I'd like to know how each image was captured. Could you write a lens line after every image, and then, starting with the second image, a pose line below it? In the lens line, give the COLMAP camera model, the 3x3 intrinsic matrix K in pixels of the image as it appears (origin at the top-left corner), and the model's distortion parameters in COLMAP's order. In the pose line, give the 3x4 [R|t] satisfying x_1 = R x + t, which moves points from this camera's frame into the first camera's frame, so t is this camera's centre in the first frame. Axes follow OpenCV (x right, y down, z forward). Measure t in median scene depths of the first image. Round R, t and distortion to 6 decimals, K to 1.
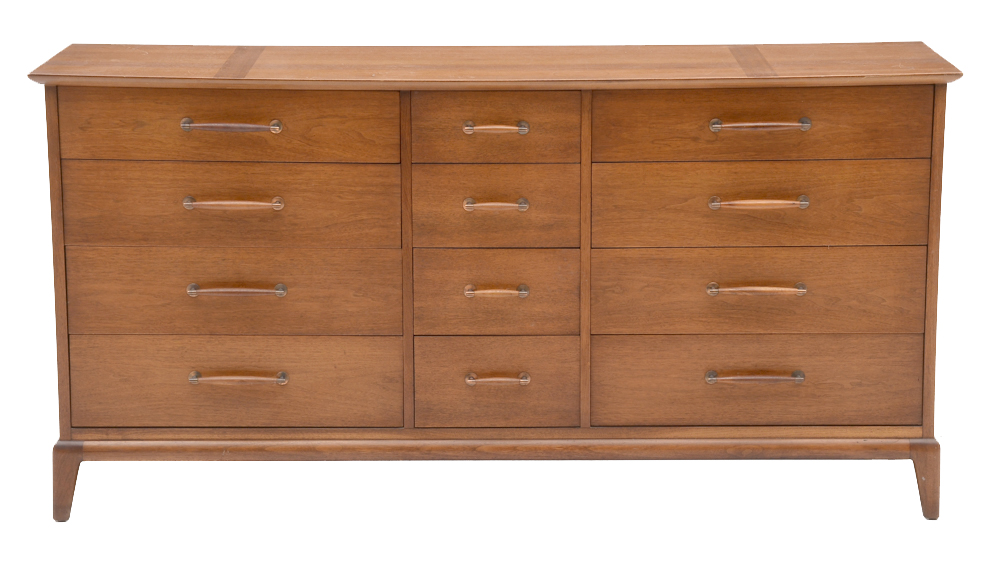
lens RADIAL K [[2644.7, 0, 519.0], [0, 2644.7, 302.9], [0, 0, 1]] dist [0.622818, 0.000000]
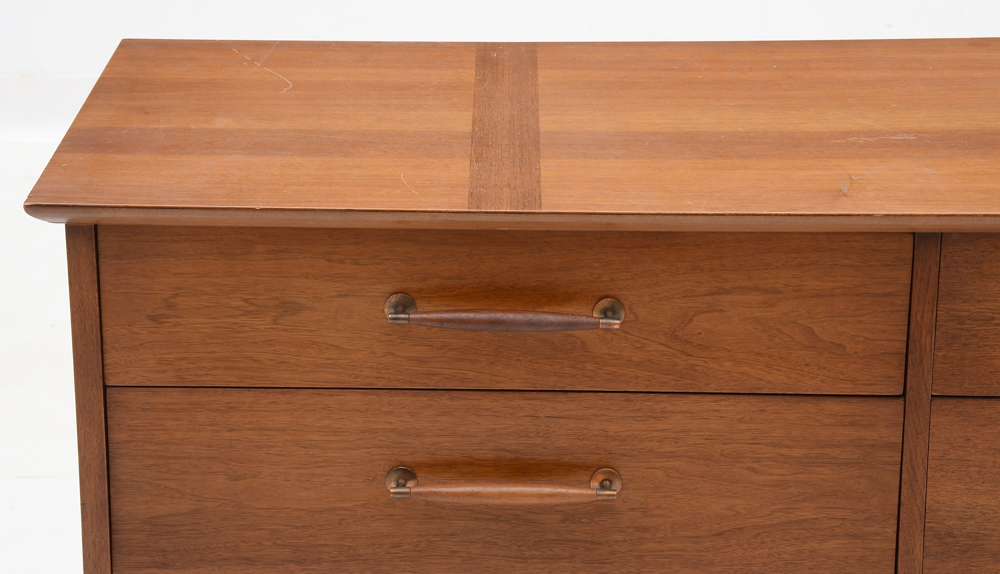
lens RADIAL K [[2651.1, 0, 532.2], [0, 2651.1, 299.4], [0, 0, 1]] dist [0.562223, 0.000000]
pose [[0.999925, 0.004932, -0.011173, -0.098204], [-0.003605, 0.993268, 0.115783, -0.116065], [0.011669, -0.115734, 0.993212, 0.583041]]
